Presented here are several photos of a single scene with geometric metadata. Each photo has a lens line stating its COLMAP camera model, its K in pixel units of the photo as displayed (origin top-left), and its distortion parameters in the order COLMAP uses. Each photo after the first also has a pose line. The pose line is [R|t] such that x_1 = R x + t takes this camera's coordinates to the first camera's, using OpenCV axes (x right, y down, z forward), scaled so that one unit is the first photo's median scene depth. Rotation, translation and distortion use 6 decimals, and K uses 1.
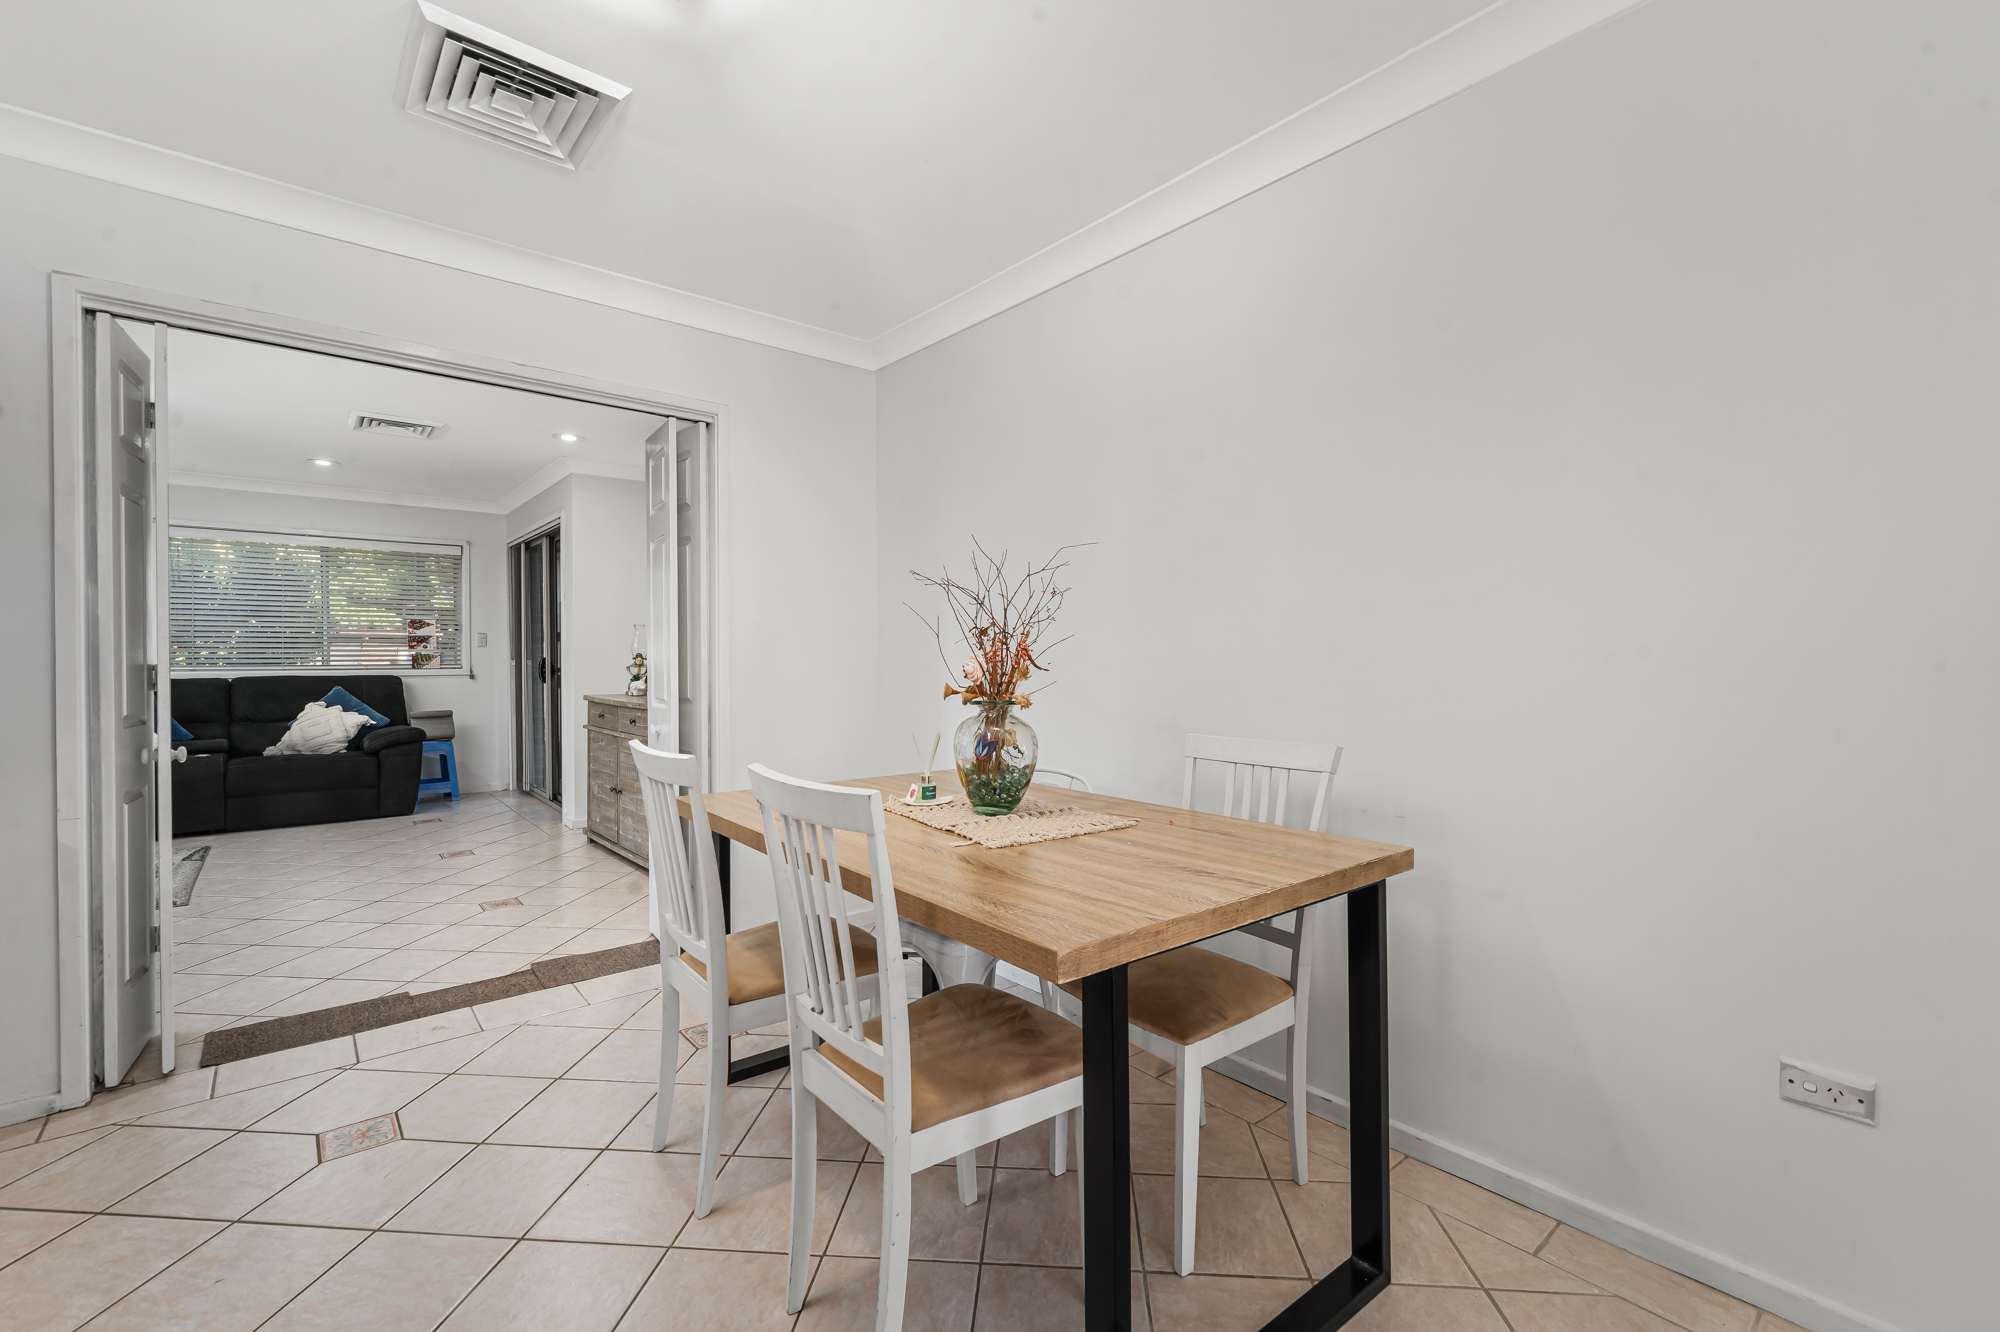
lens RADIAL K [[864.8, 0, 1002.1], [0, 864.8, 665.2], [0, 0, 1]] dist [-0.002524, -0.000703]
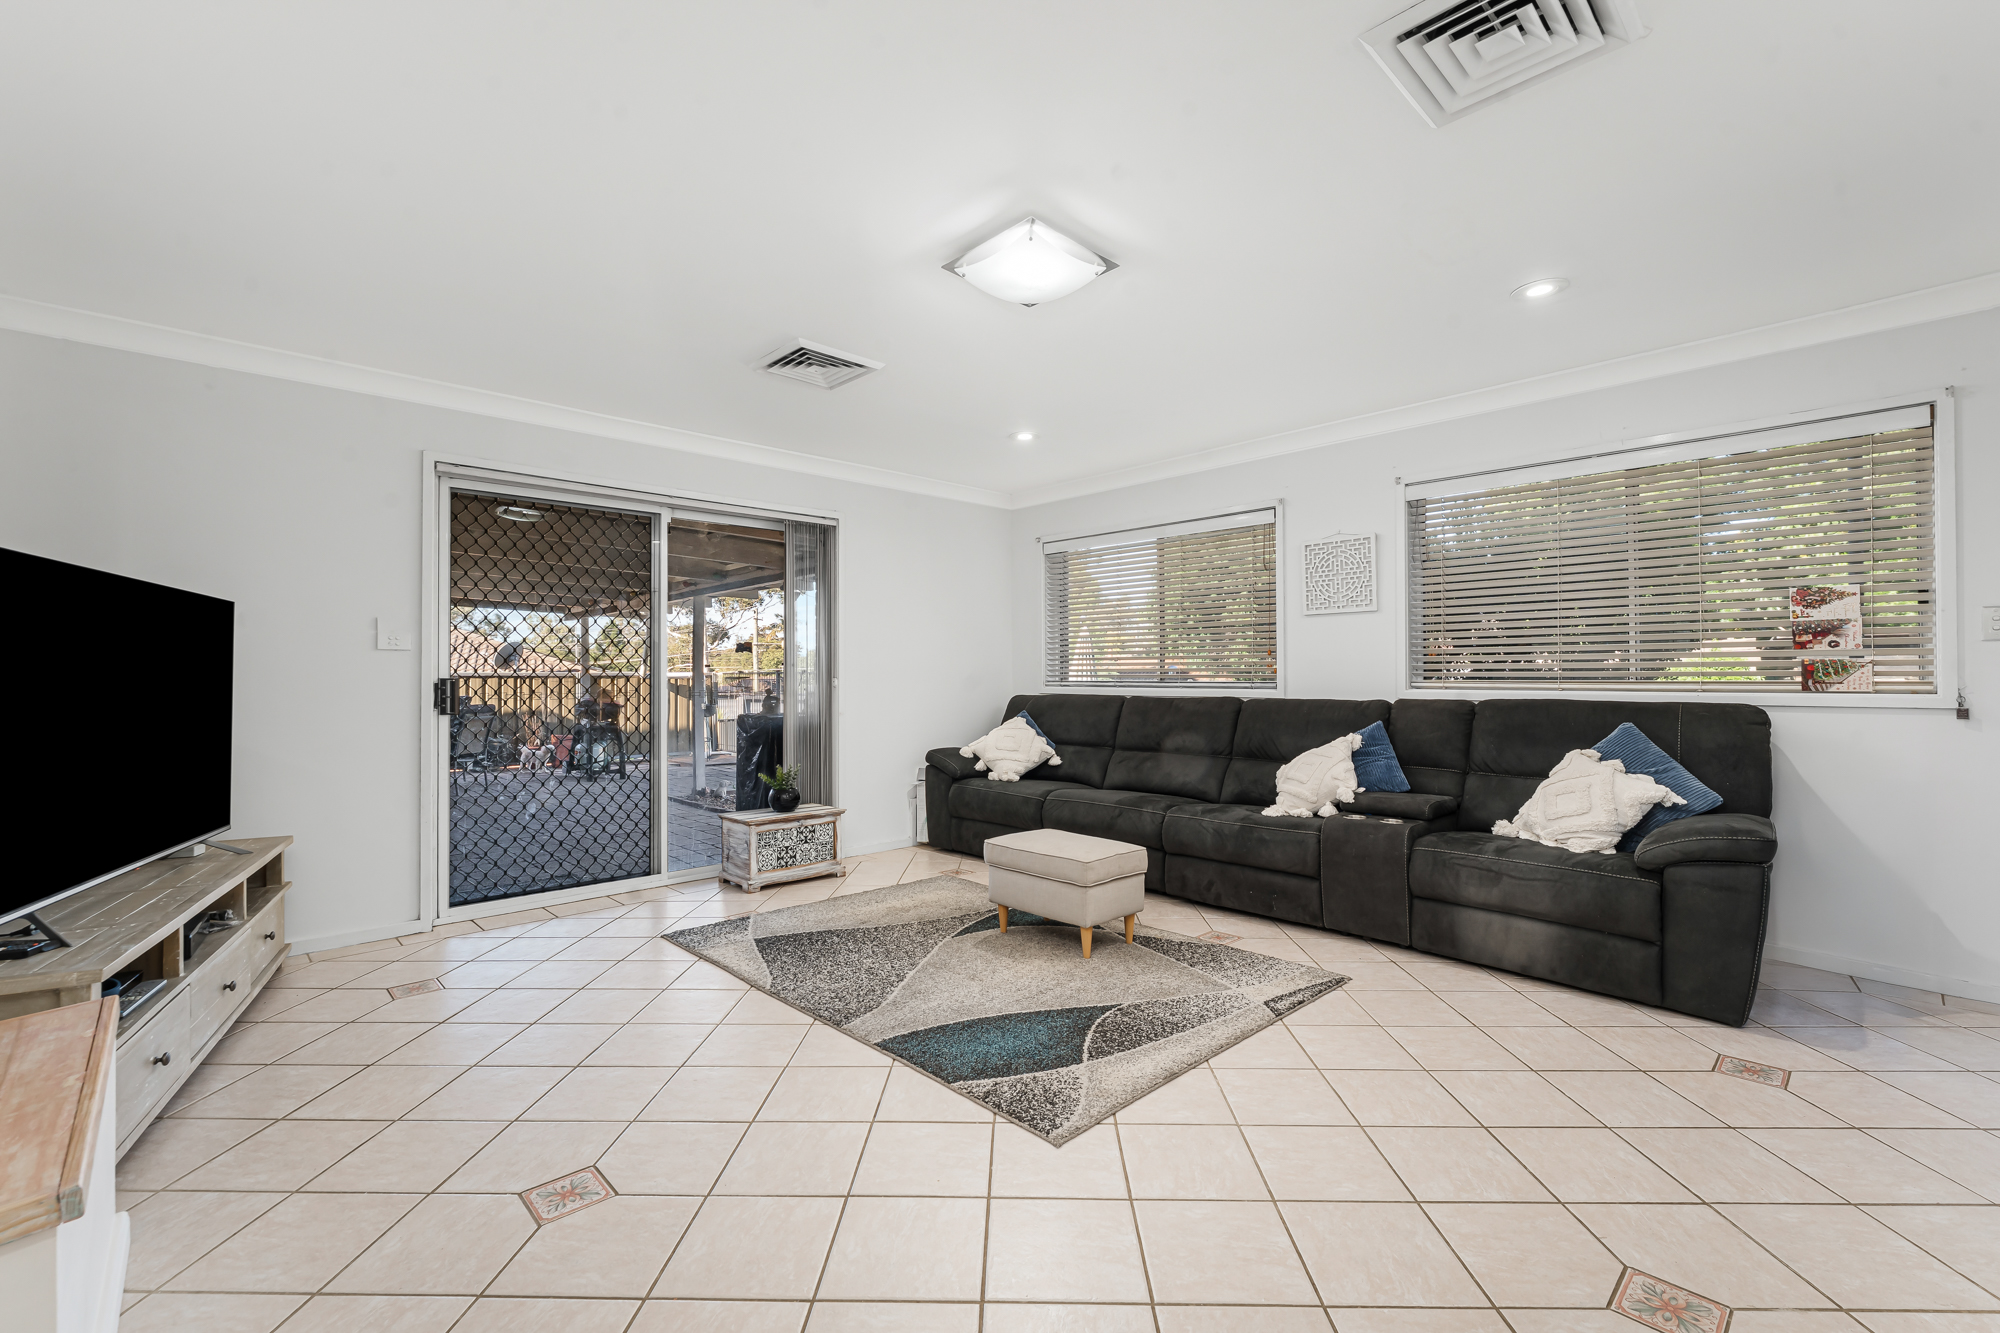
lens RADIAL K [[864.8, 0, 1003.4], [0, 864.8, 668.1], [0, 0, 1]] dist [-0.002524, -0.000703]
pose [[0.061734, -0.001665, -0.998091, -0.268206], [-0.005775, 0.999981, -0.002025, -0.005950], [0.998076, 0.005889, 0.061723, 0.595474]]
